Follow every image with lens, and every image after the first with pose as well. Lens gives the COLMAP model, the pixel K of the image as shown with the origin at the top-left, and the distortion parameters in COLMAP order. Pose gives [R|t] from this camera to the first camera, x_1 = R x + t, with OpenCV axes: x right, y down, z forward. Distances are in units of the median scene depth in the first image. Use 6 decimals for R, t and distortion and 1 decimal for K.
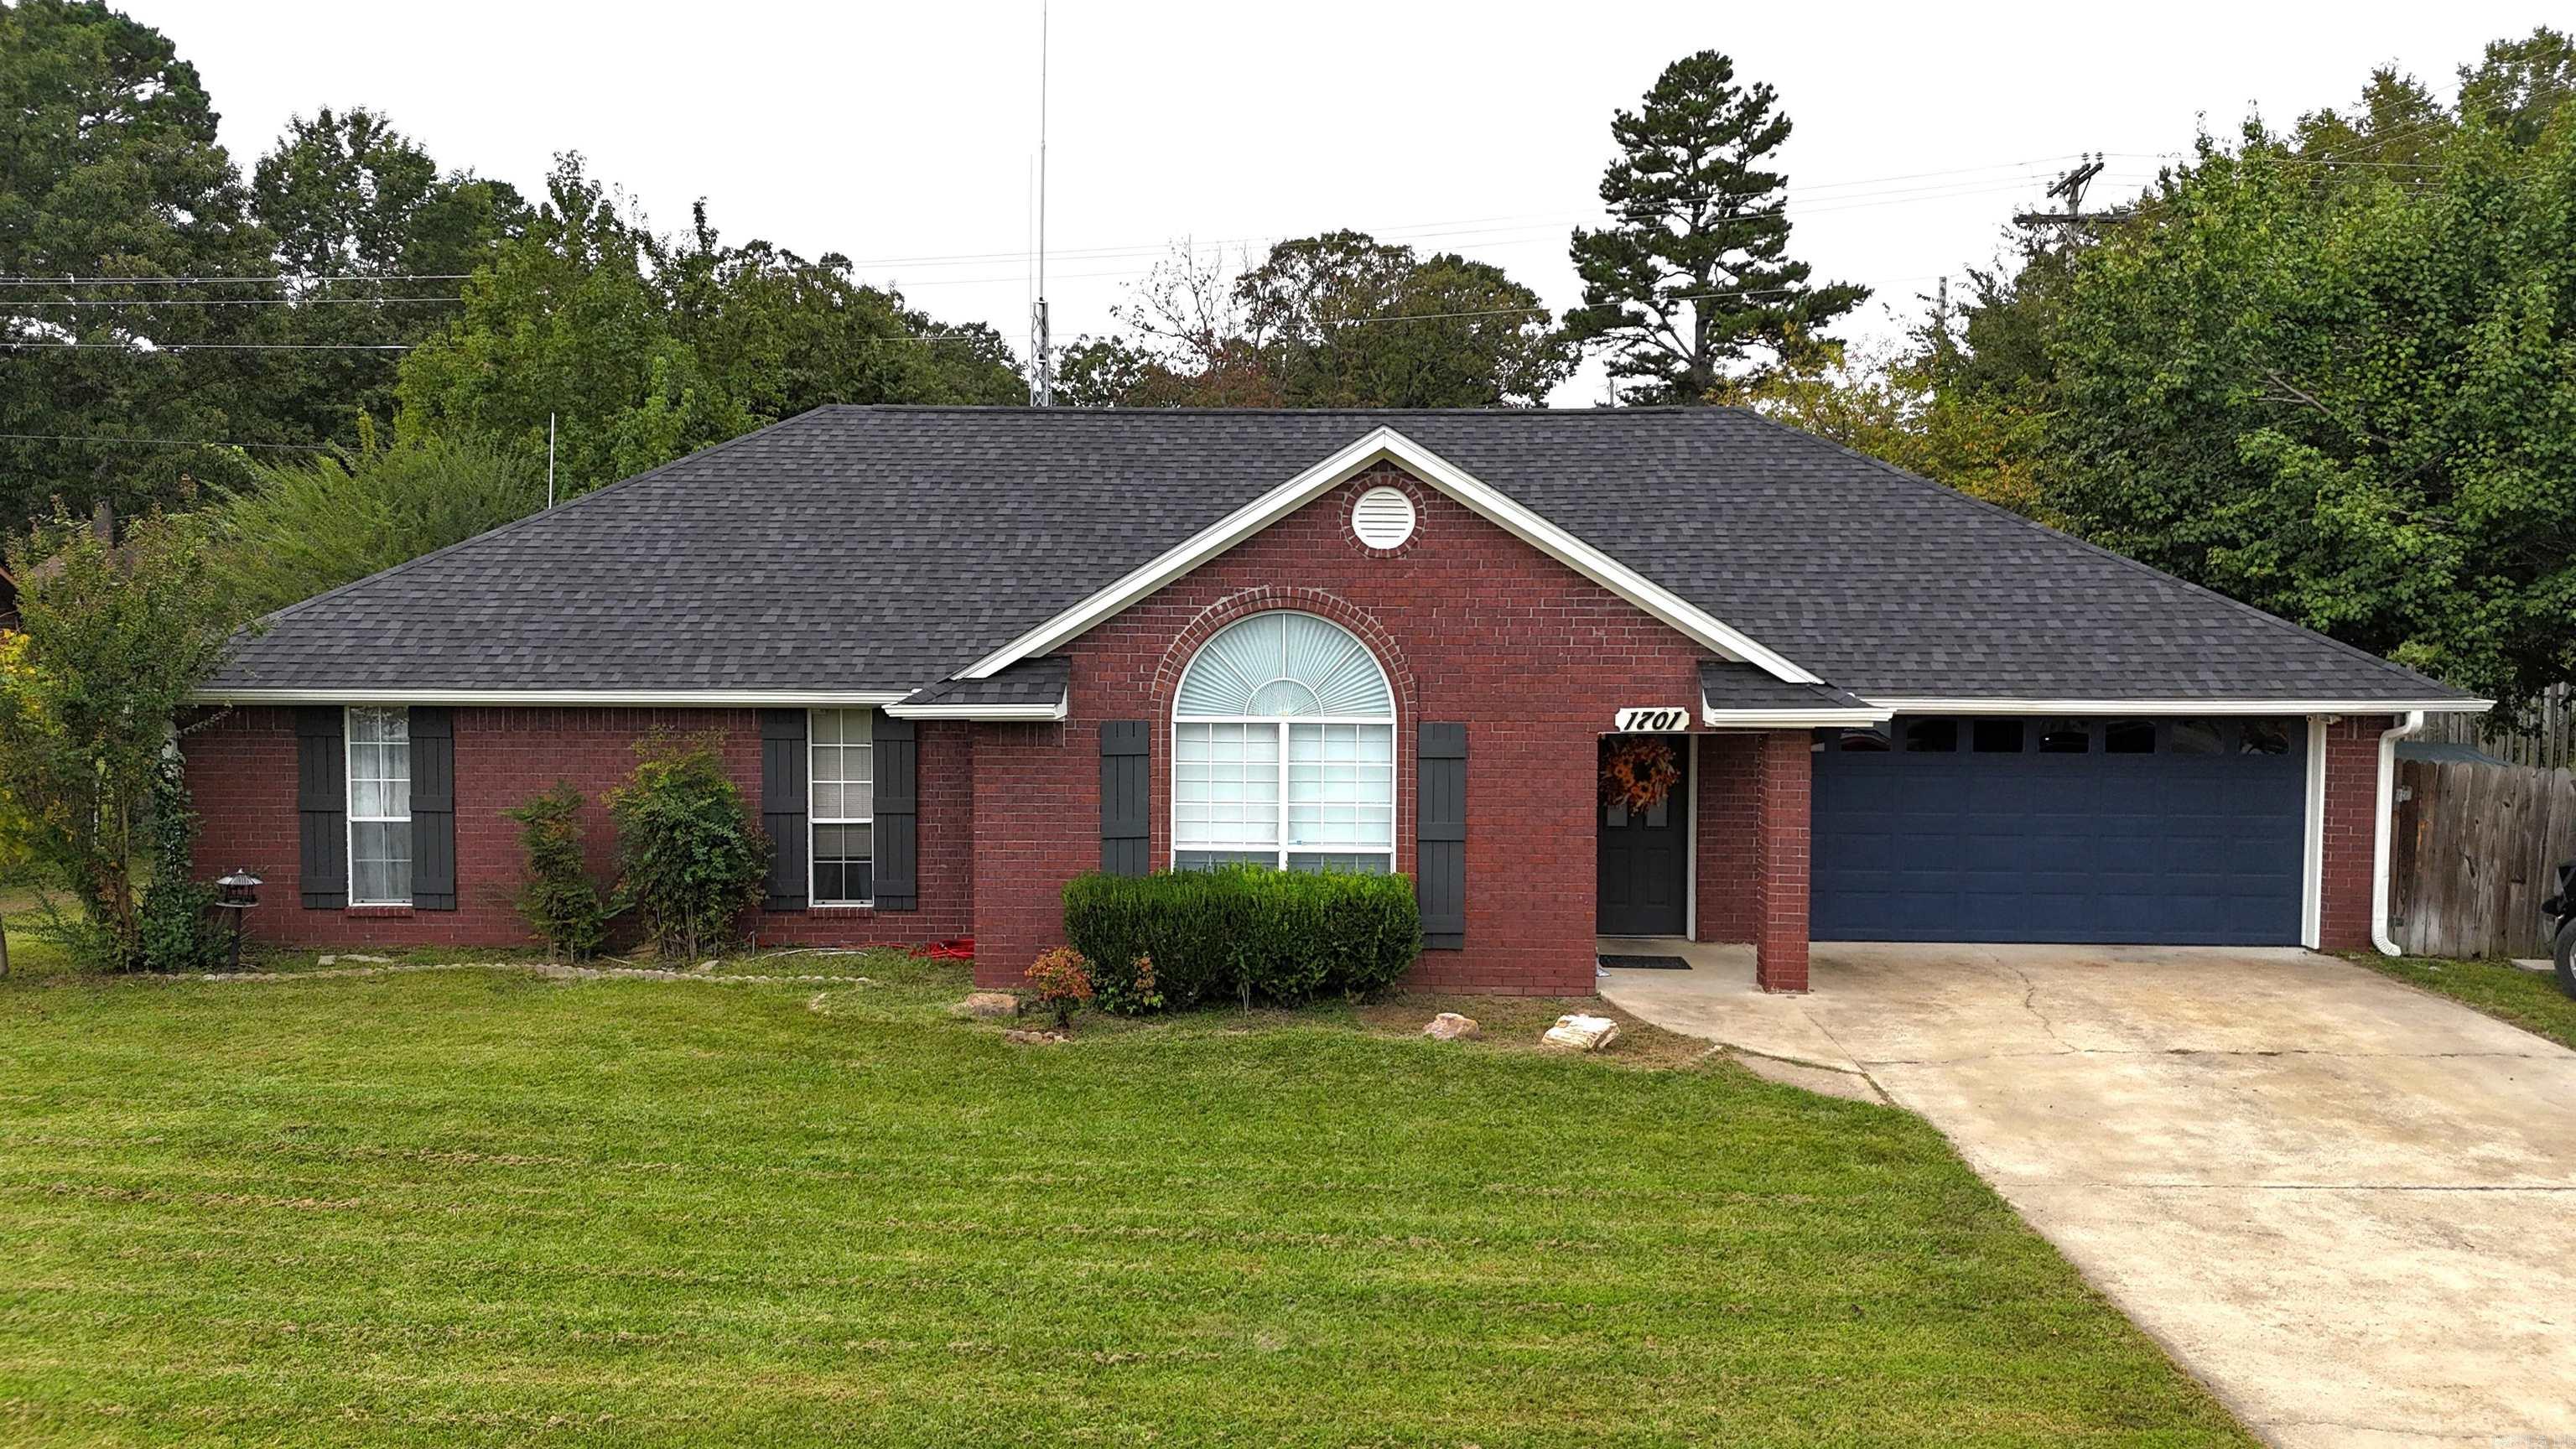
lens RADIAL K [[1899.3, 0, 1288.0], [0, 1899.3, 724.5], [0, 0, 1]] dist [0.076686, -0.086713]
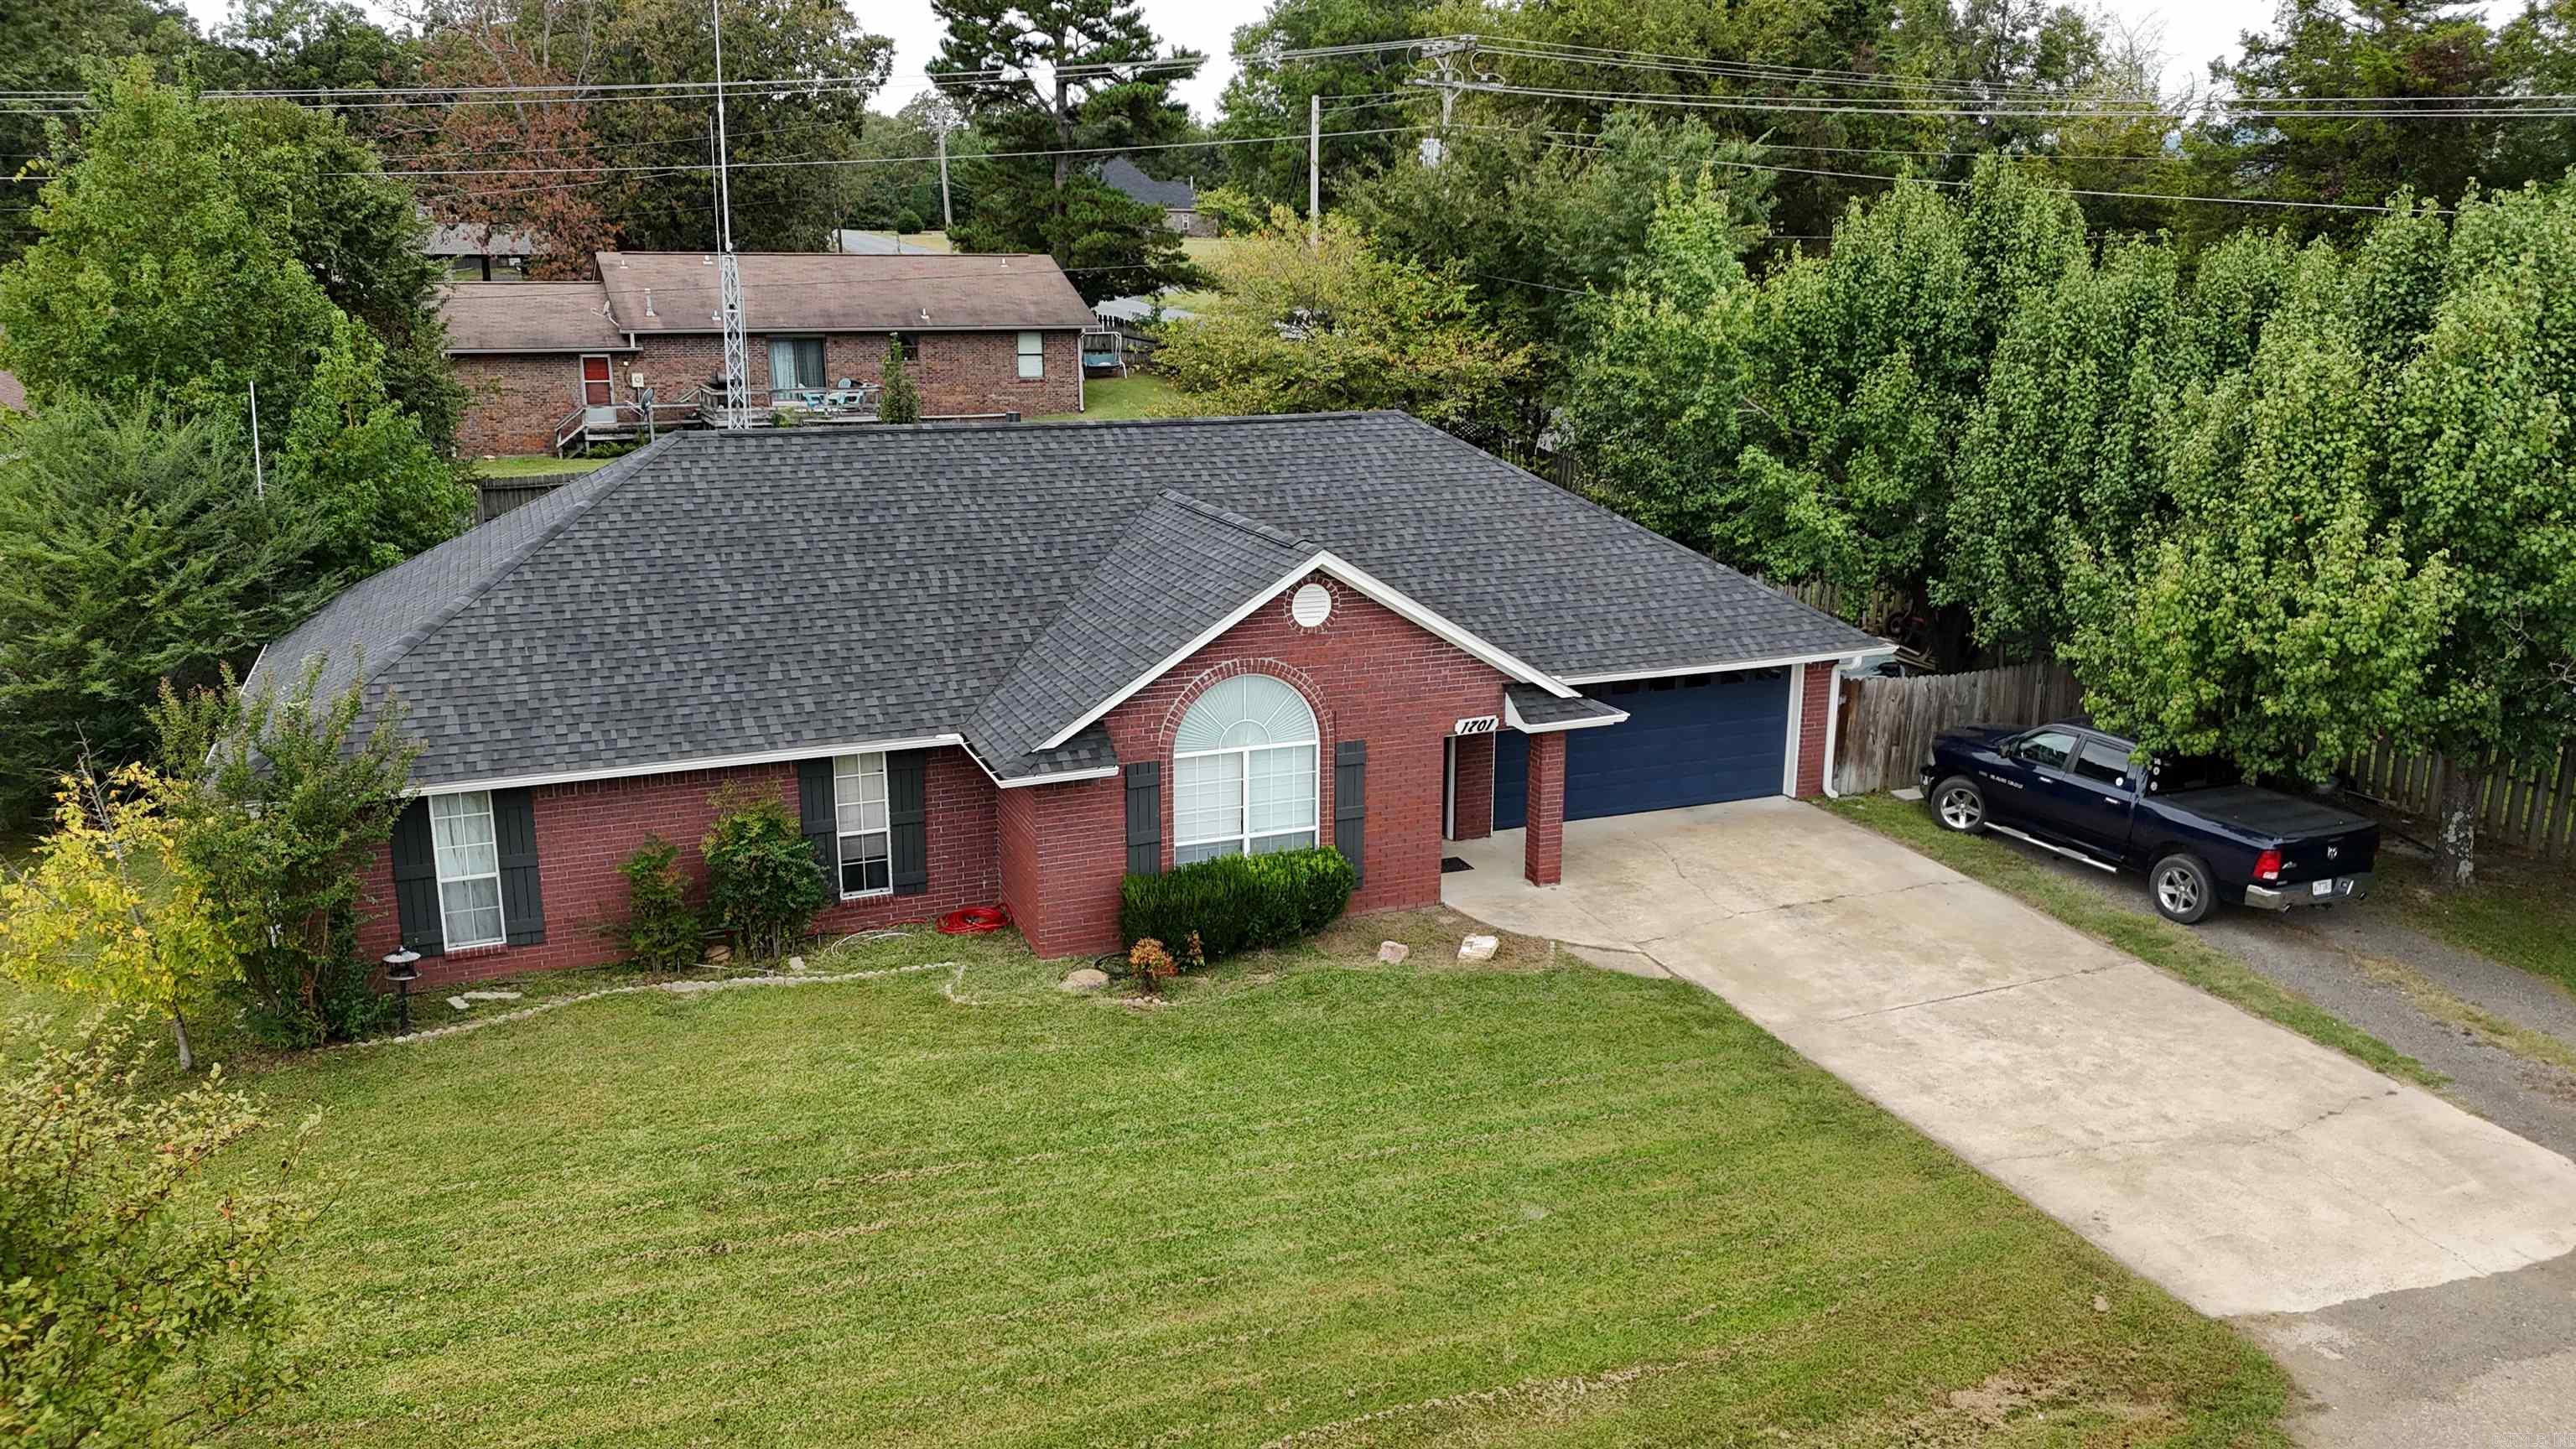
lens RADIAL K [[1893.6, 0, 1291.9], [0, 1893.6, 732.8], [0, 0, 1]] dist [0.099123, -0.103875]
pose [[0.914049, -0.103824, 0.392091, -0.465505], [0.025034, 0.979282, 0.200949, -0.264238], [-0.404831, -0.173862, 0.897710, -0.252297]]
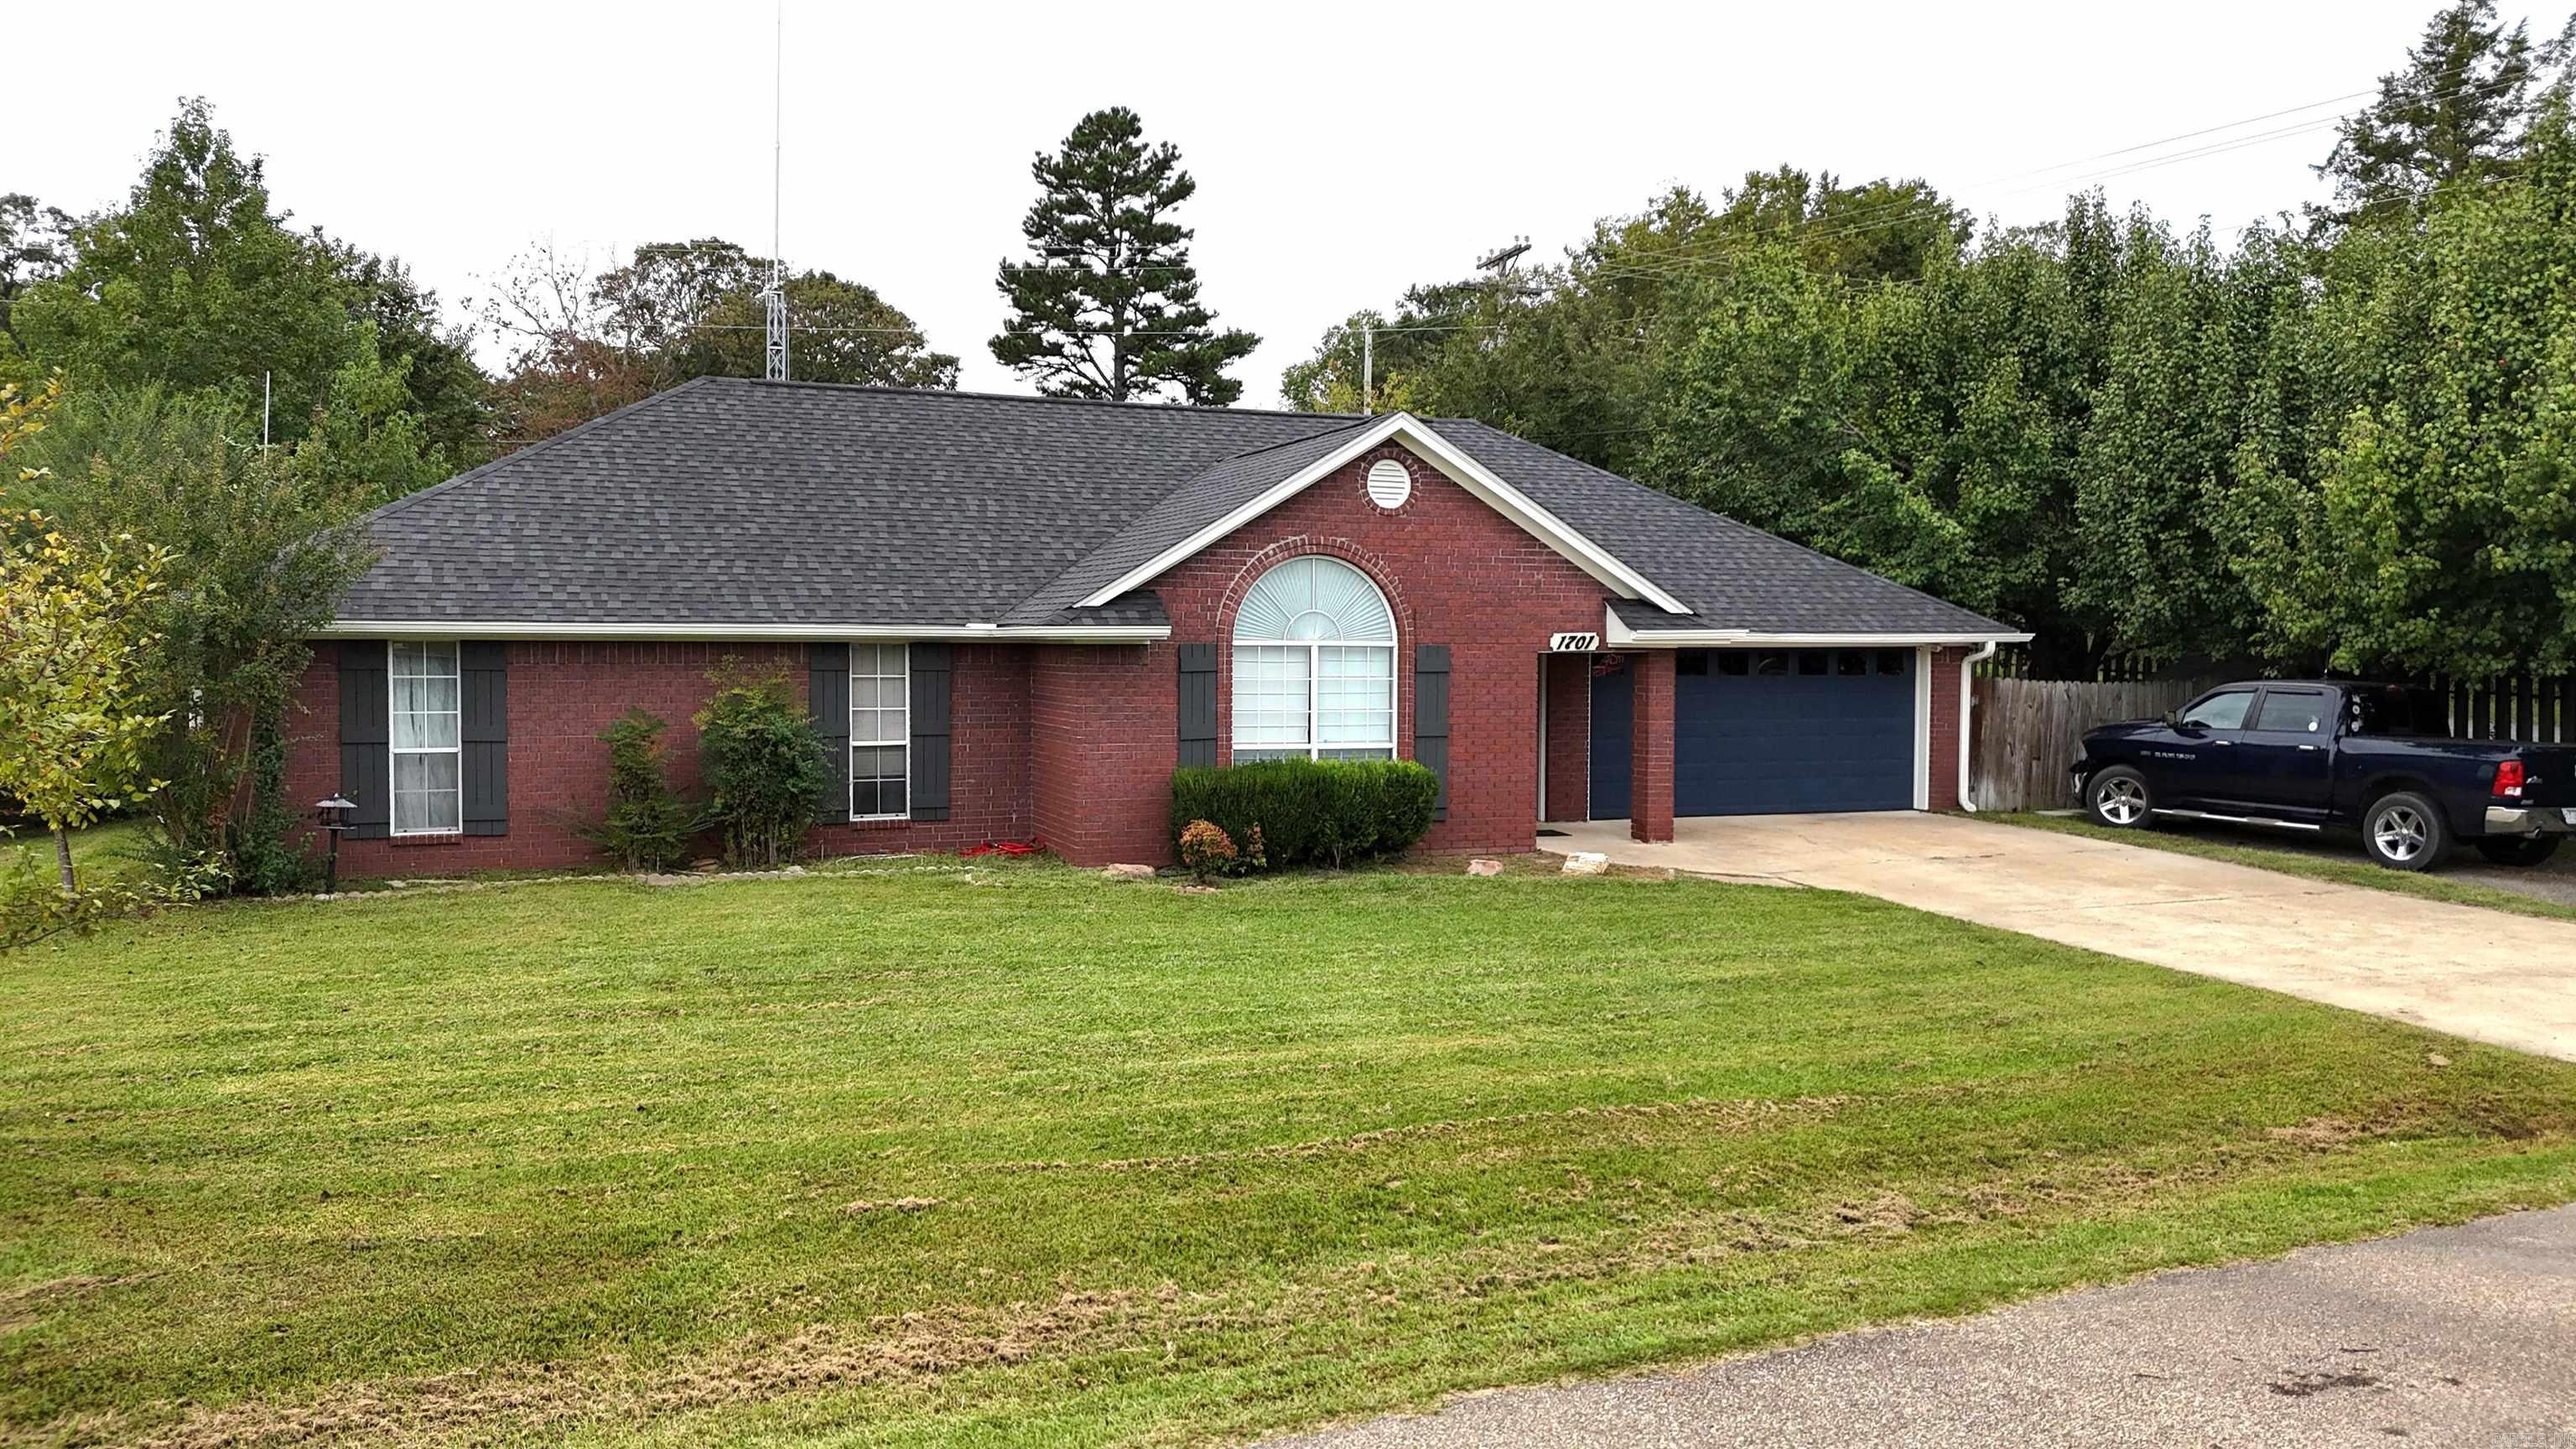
lens RADIAL K [[1893.6, 0, 1291.9], [0, 1893.6, 732.8], [0, 0, 1]] dist [0.099123, -0.103875]
pose [[0.922799, -0.017632, 0.384877, -0.442222], [0.022642, 0.999708, -0.008489, 0.059515], [-0.384615, 0.016548, 0.922929, -0.131951]]
